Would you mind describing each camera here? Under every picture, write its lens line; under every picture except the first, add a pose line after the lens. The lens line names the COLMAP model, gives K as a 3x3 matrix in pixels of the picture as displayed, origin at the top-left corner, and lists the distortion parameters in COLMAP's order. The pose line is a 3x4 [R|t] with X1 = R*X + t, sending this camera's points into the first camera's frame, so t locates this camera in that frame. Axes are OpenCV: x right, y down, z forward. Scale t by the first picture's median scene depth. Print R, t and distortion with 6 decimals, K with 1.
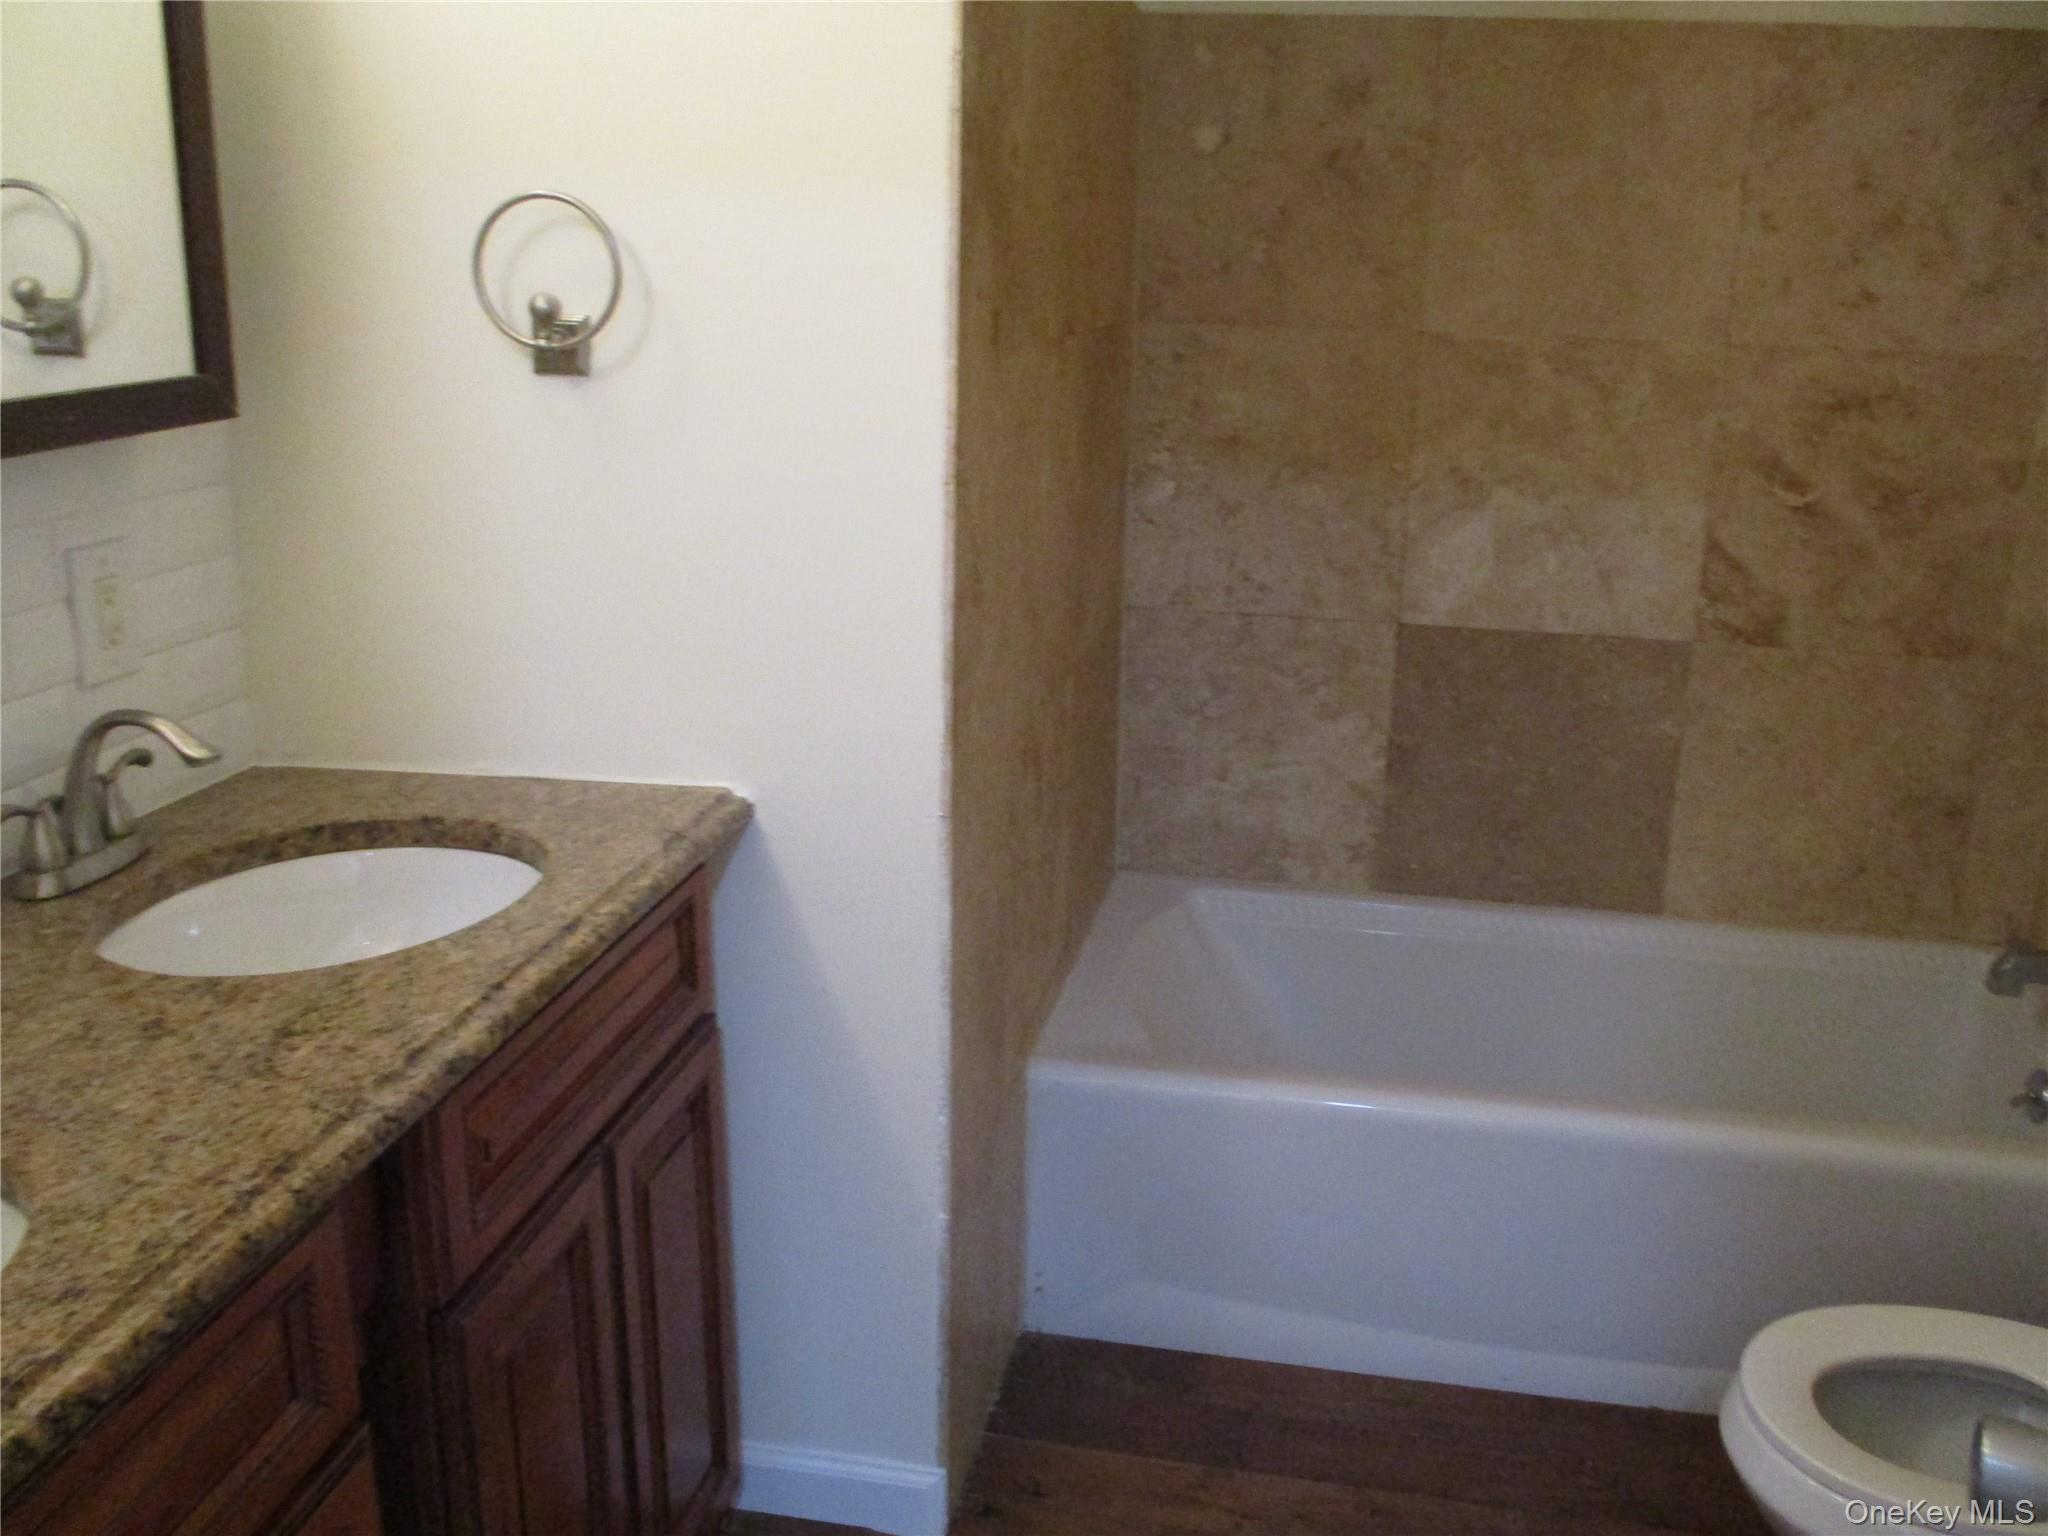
lens RADIAL K [[1873.7, 0, 1024.0], [0, 1873.7, 768.0], [0, 0, 1]] dist [-0.038563, 0.004427]
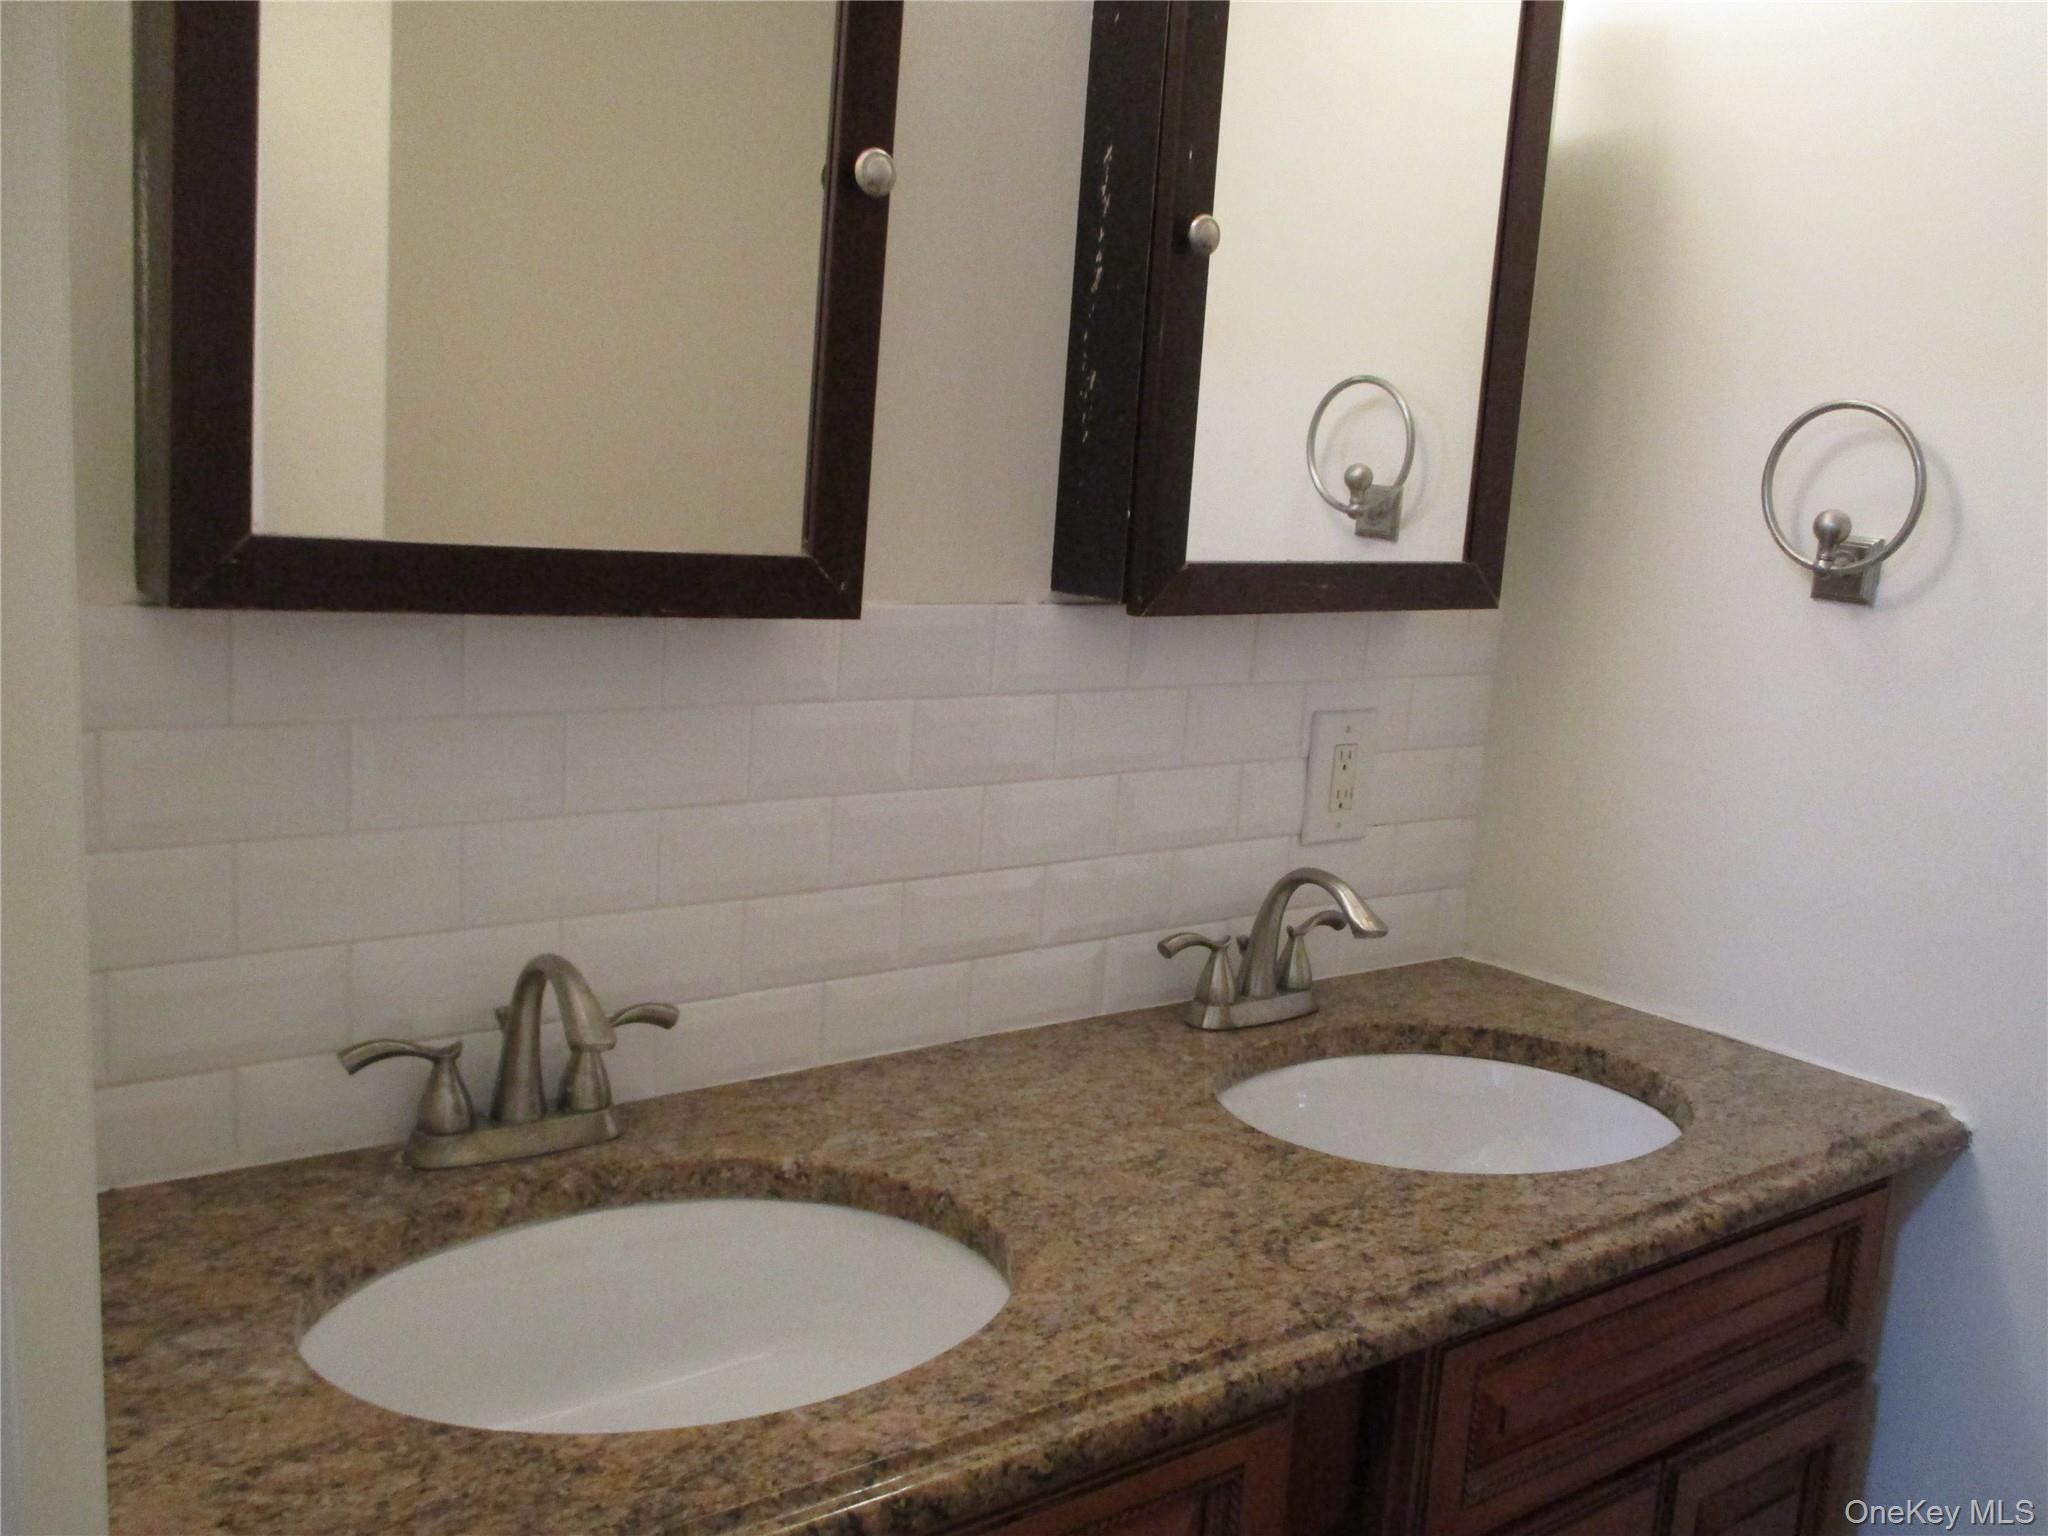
lens RADIAL K [[1873.7, 0, 1024.0], [0, 1873.7, 768.0], [0, 0, 1]] dist [-0.038563, 0.004427]
pose [[0.740162, 0.154529, -0.654432, 0.073043], [-0.235091, 0.971286, -0.036540, -0.011179], [0.629994, 0.180897, 0.755237, 0.119584]]
